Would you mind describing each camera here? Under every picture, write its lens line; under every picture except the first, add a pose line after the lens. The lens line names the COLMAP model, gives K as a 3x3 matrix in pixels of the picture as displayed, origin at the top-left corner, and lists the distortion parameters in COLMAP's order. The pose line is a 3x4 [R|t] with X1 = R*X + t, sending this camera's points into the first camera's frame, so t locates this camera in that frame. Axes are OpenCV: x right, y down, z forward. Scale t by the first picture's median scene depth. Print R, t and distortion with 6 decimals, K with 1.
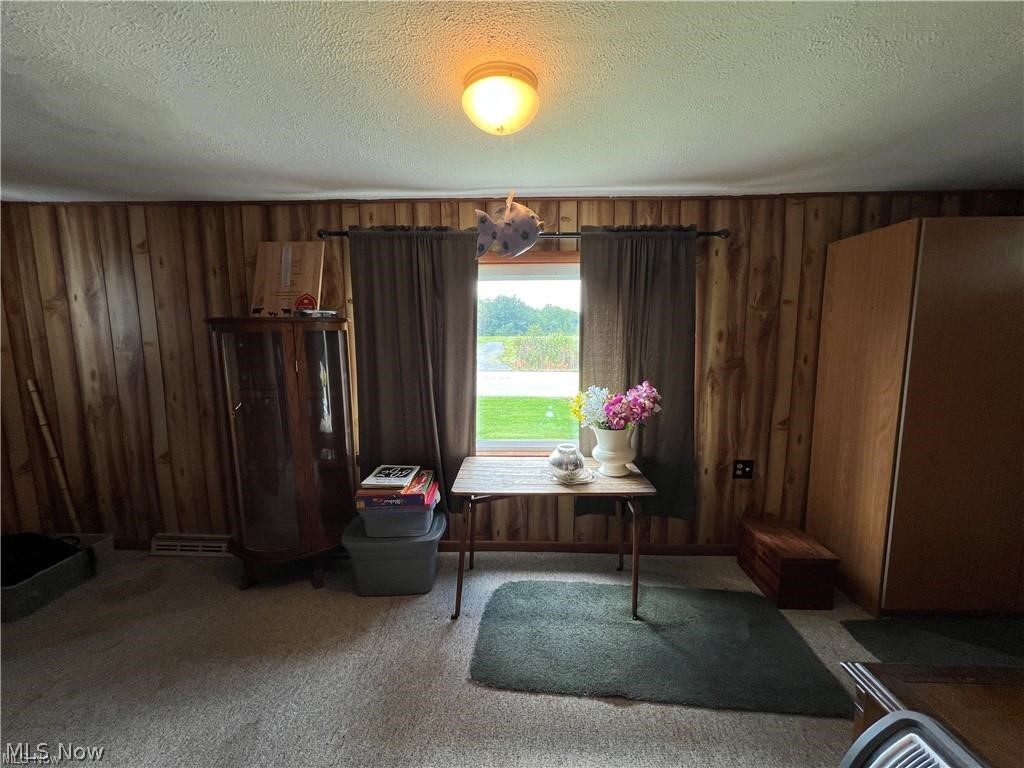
lens RADIAL K [[409.5, 0, 511.8], [0, 409.5, 384.0], [0, 0, 1]] dist [-0.000894, 0.001066]
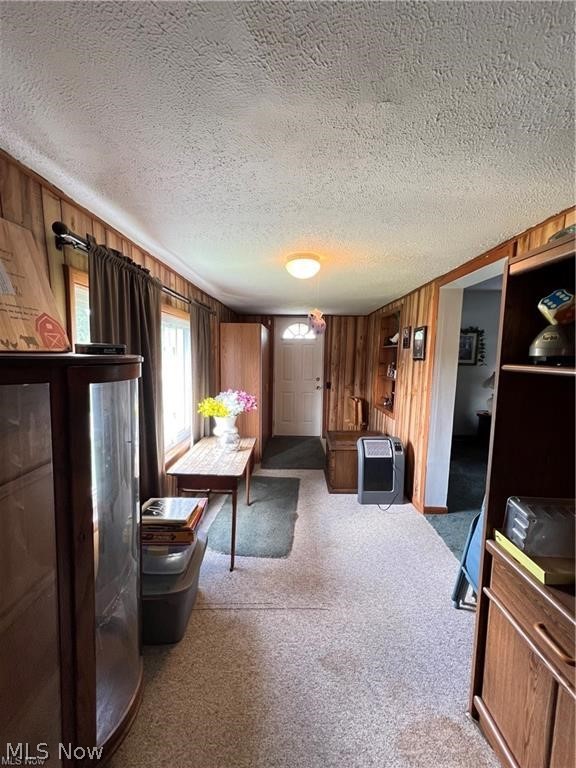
lens RADIAL K [[307.1, 0, 289.2], [0, 307.1, 383.4], [0, 0, 1]] dist [-0.000894, 0.001066]
pose [[-0.014351, -0.090144, 0.995825, -1.372925], [0.105131, 0.990272, 0.091156, -0.165012], [-0.994355, 0.106000, -0.004735, 0.894441]]
